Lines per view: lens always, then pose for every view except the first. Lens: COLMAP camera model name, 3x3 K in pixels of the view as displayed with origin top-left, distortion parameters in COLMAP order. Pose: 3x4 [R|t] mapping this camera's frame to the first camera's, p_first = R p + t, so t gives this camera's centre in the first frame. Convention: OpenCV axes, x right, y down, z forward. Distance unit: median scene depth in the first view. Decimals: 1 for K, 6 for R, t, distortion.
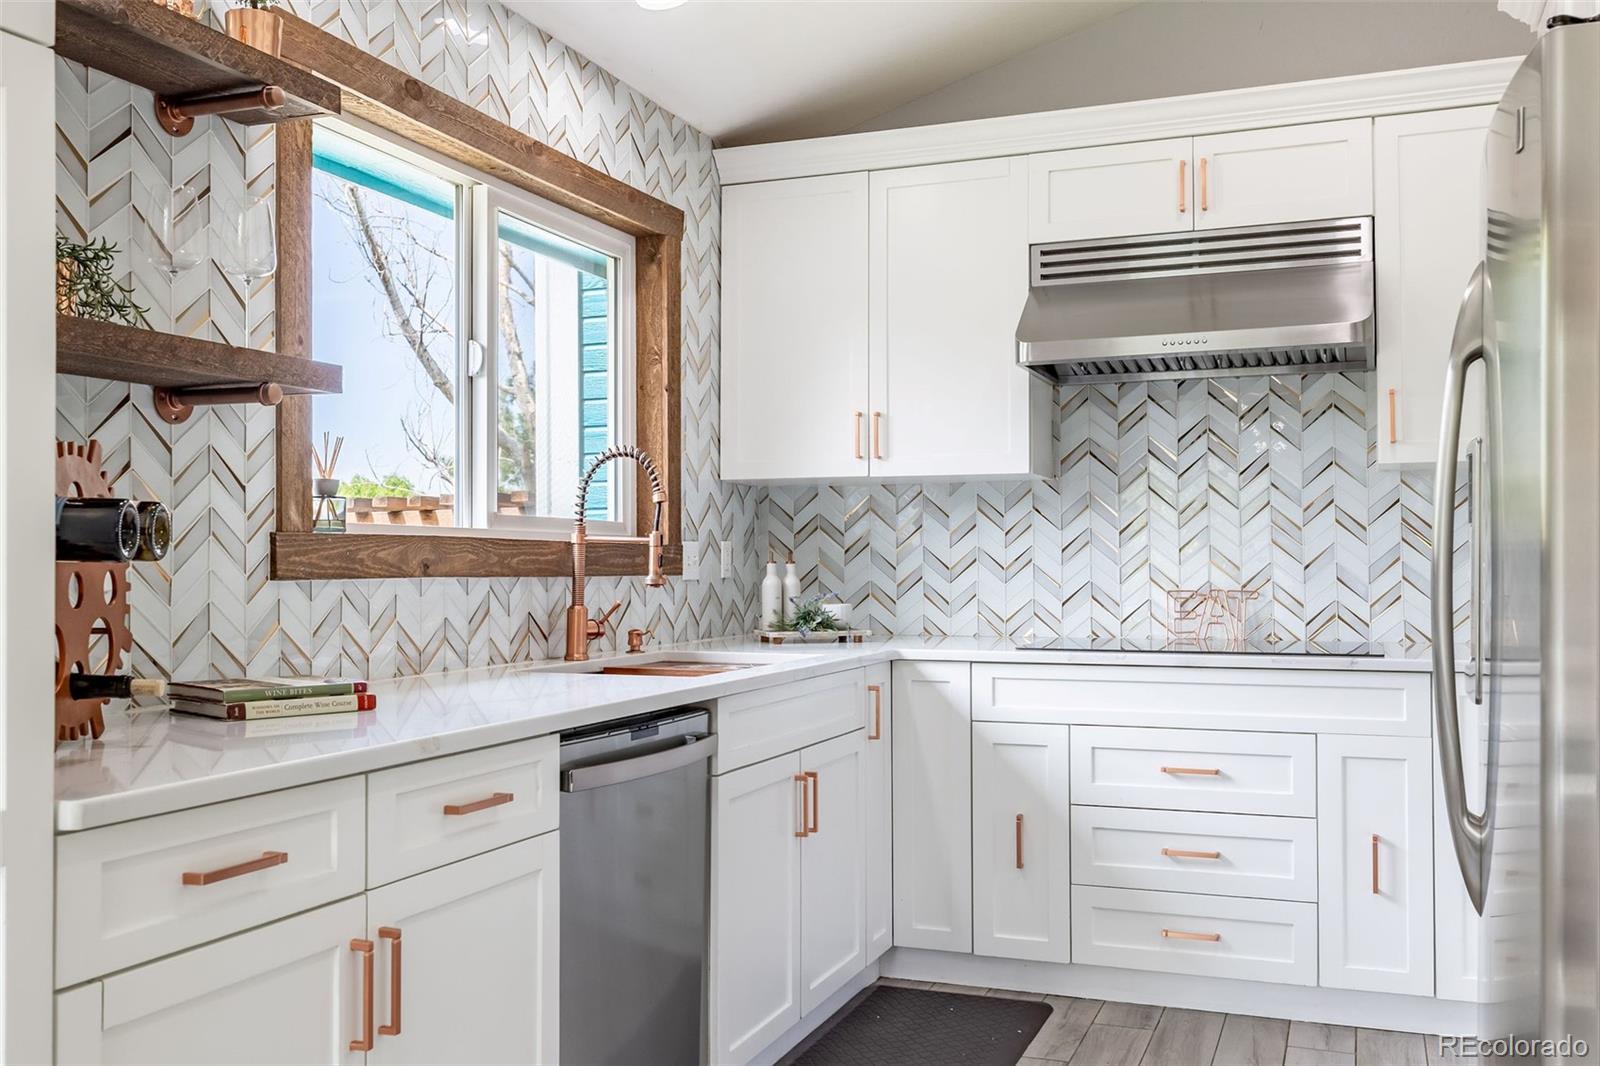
lens RADIAL K [[1478.9, 0, 800.0], [0, 1478.9, 533.0], [0, 0, 1]] dist [0.001837, -0.001203]
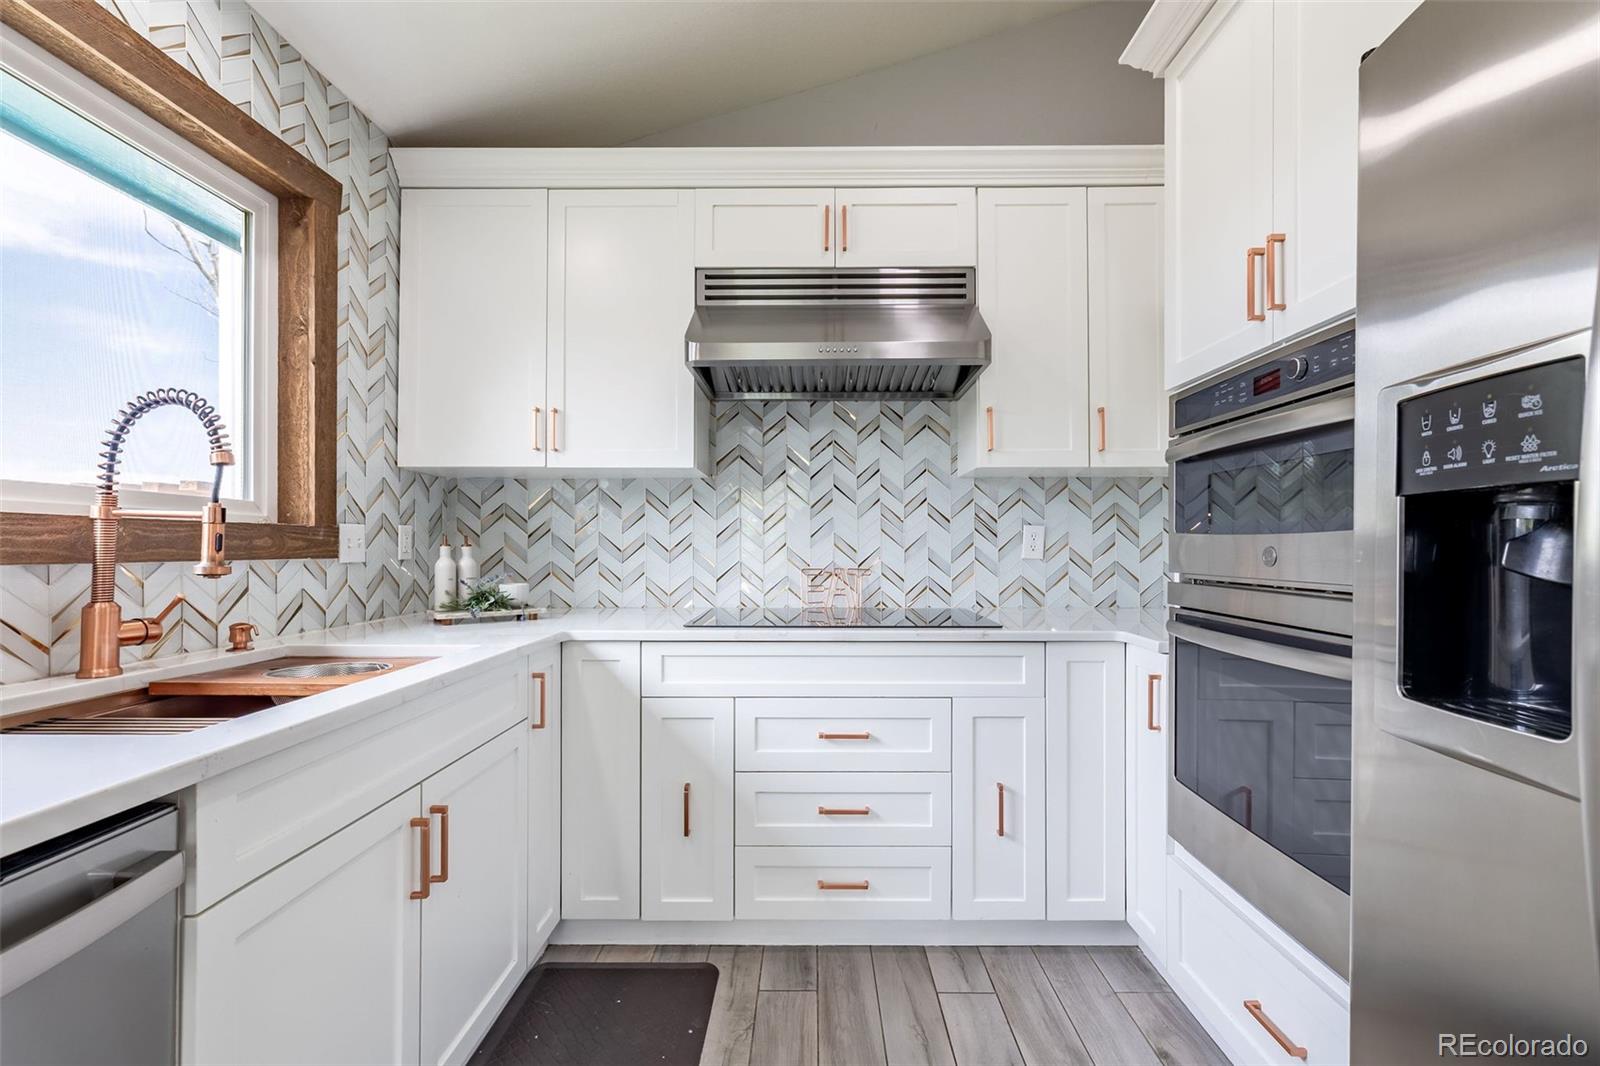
lens RADIAL K [[691.4, 0, 810.8], [0, 691.4, 539.7], [0, 0, 1]] dist [0.001444, 0.000177]
pose [[0.934739, 0.006134, 0.355283, 0.050644], [-0.010054, 0.999907, 0.009187, 0.009258], [-0.355193, -0.012160, 0.934714, 0.472113]]
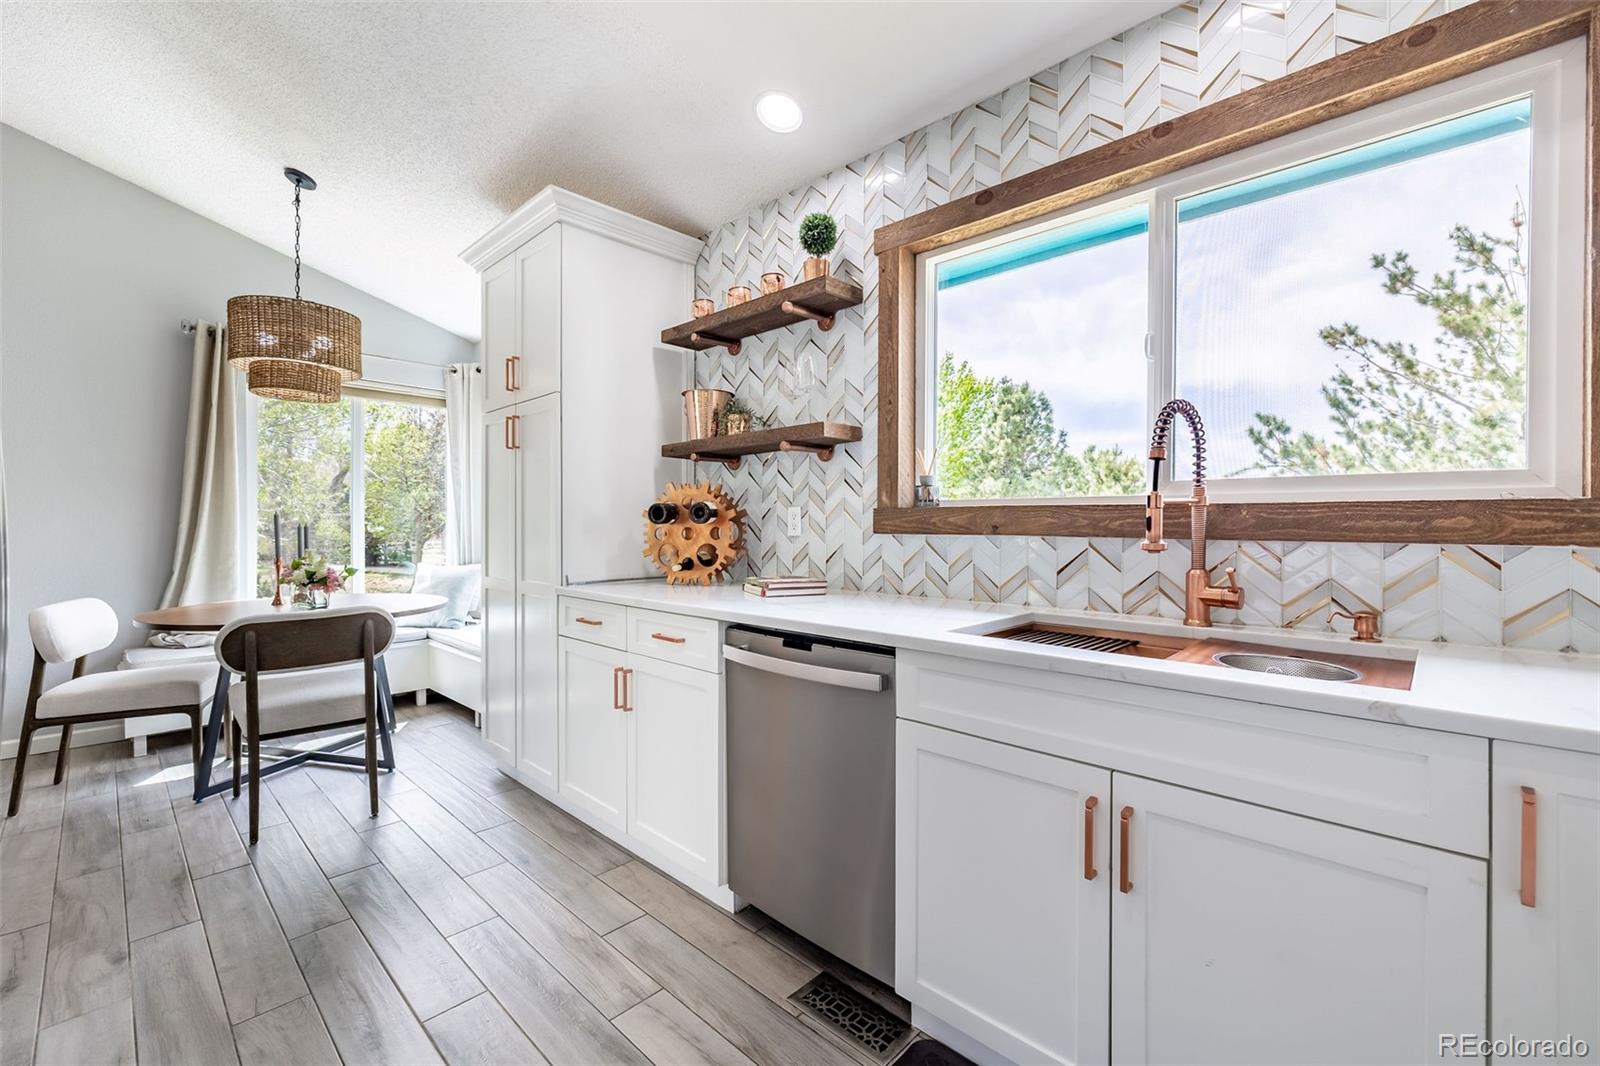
lens RADIAL K [[680.5, 0, 791.6], [0, 680.5, 528.6], [0, 0, 1]] dist [-0.000716, -0.000117]
pose [[-0.405422, 0.009887, -0.914076, 0.315086], [0.019606, 0.999806, 0.002118, 0.013668], [0.913919, -0.017062, -0.405537, 0.807918]]
